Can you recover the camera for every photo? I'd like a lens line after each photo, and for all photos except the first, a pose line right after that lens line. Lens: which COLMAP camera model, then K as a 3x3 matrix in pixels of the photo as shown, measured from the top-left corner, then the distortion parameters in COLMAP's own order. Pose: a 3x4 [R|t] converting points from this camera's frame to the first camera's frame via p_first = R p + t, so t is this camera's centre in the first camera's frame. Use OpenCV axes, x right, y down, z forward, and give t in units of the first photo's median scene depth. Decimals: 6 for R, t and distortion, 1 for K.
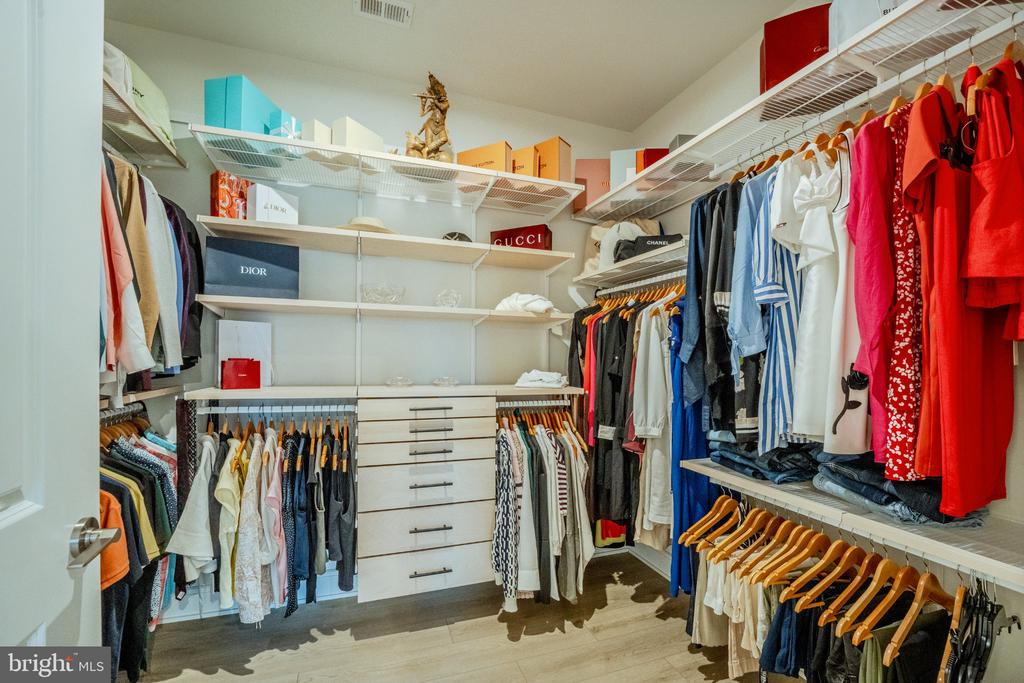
lens RADIAL K [[414.9, 0, 506.6], [0, 414.9, 340.8], [0, 0, 1]] dist [-0.017412, -0.001581]
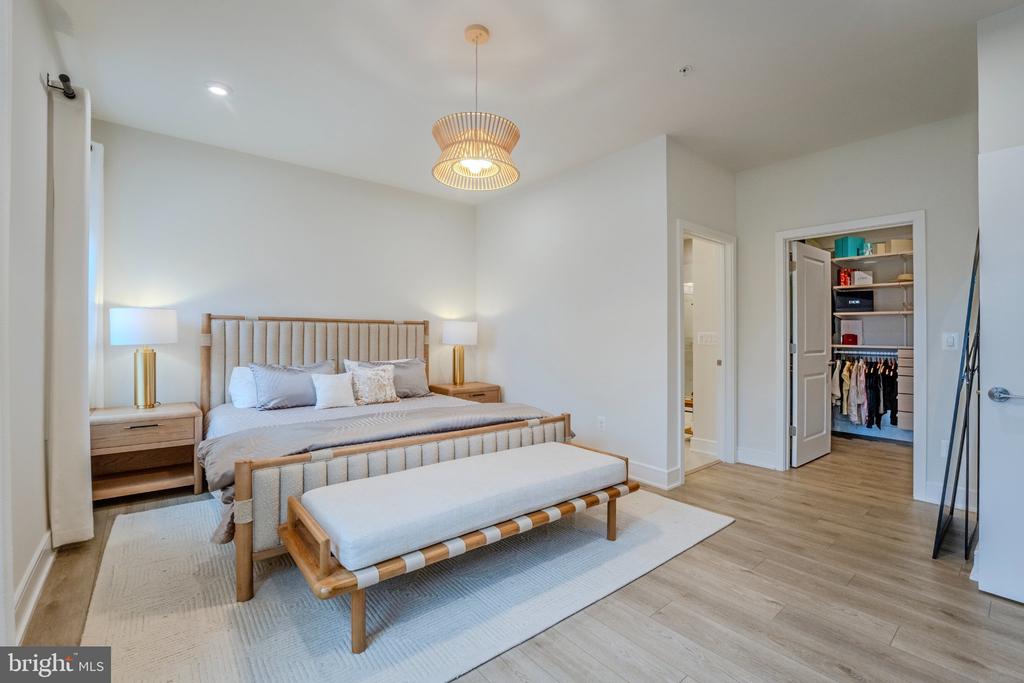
lens RADIAL K [[437.4, 0, 502.5], [0, 437.4, 327.7], [0, 0, 1]] dist [-0.020661, 0.002866]
pose [[0.341651, -0.006452, -0.939805, 1.354798], [0.000710, 0.999978, -0.006607, 0.017816], [0.939827, 0.001590, 0.341648, -2.297603]]
